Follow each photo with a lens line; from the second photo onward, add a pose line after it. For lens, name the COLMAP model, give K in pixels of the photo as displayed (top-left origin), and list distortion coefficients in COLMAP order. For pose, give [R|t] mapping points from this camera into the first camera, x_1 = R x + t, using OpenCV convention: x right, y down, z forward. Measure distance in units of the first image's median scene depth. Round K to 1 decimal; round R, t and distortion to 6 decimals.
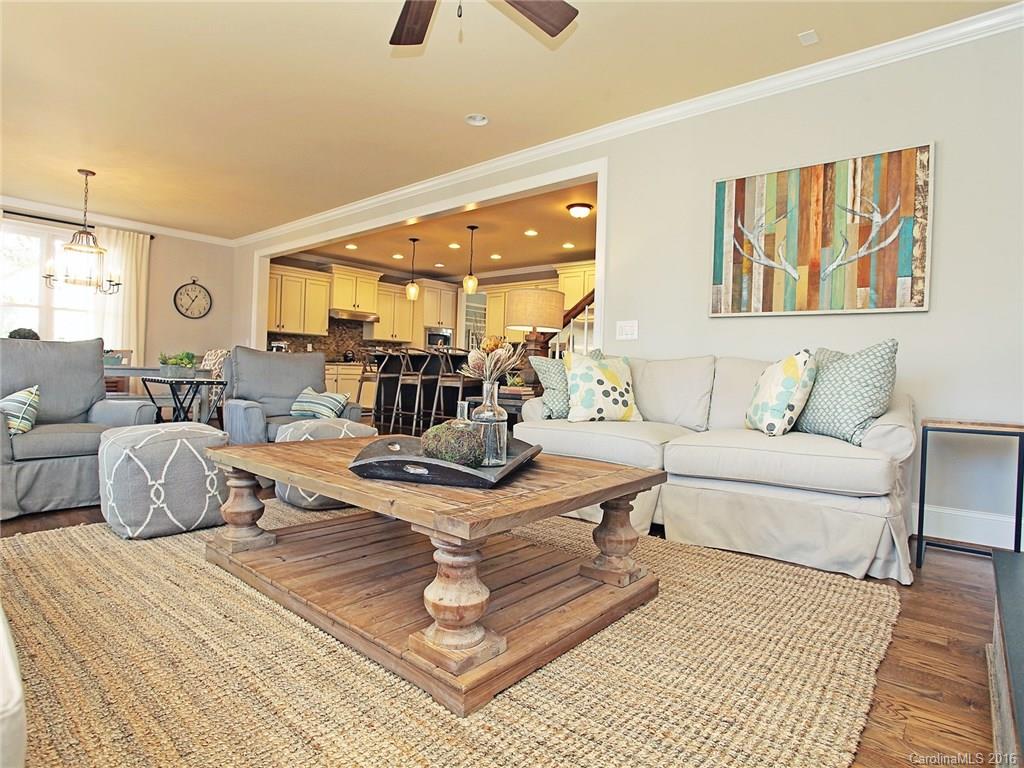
lens RADIAL K [[559.5, 0, 510.9], [0, 559.5, 387.6], [0, 0, 1]] dist [-0.058588, 0.015880]
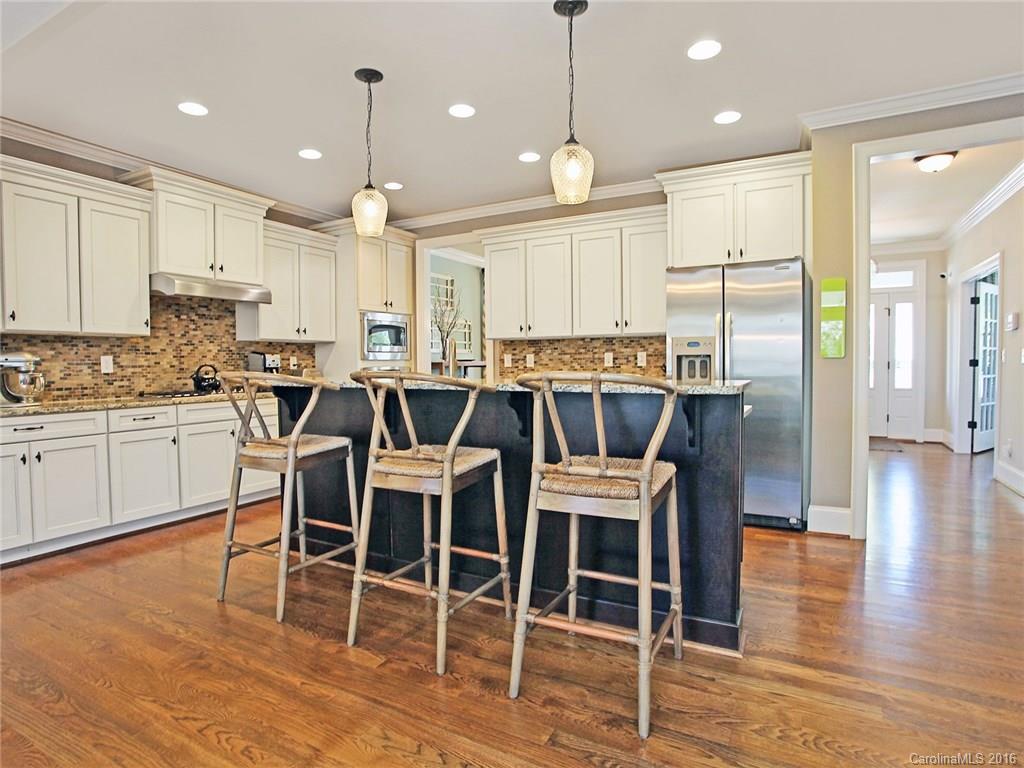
lens RADIAL K [[559.5, 0, 508.8], [0, 559.5, 388.0], [0, 0, 1]] dist [-0.058588, 0.015880]
pose [[0.980220, -0.045270, 0.192661, -0.137793], [0.040194, 0.998736, 0.030174, -0.053616], [-0.193784, -0.021834, 0.980801, 0.520373]]
